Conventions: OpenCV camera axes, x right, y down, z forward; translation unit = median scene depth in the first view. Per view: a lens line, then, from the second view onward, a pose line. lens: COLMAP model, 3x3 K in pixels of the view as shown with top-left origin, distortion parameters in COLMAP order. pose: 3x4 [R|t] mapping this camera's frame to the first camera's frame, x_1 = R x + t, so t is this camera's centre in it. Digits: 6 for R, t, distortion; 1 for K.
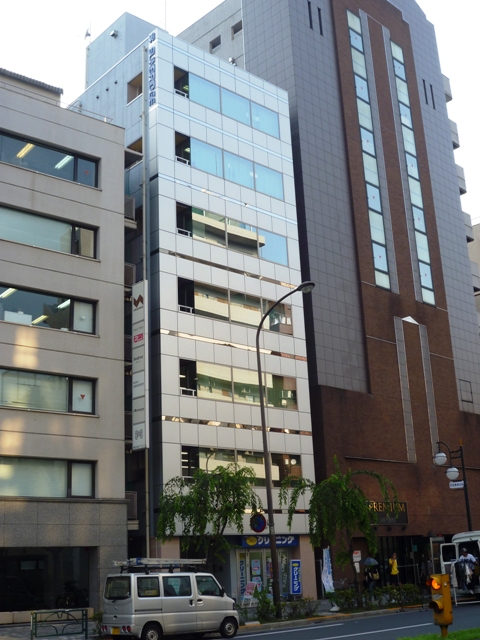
lens RADIAL K [[794.1, 0, 240.0], [0, 794.1, 320.0], [0, 0, 1]] dist [-0.077823, 0.003298]
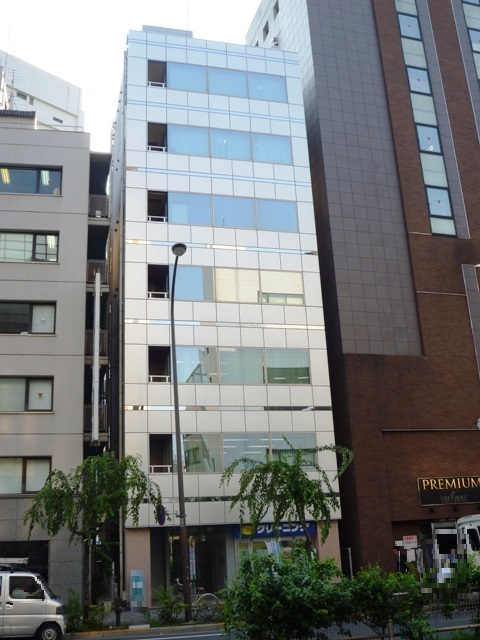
lens RADIAL K [[694.6, 0, 240.0], [0, 694.6, 320.0], [0, 0, 1]] dist [-0.084225, 0.000380]
pose [[0.889829, -0.147105, -0.431931, 0.401003], [0.146271, 0.988612, -0.035361, 0.063929], [0.432214, -0.031714, 0.901213, 0.277353]]
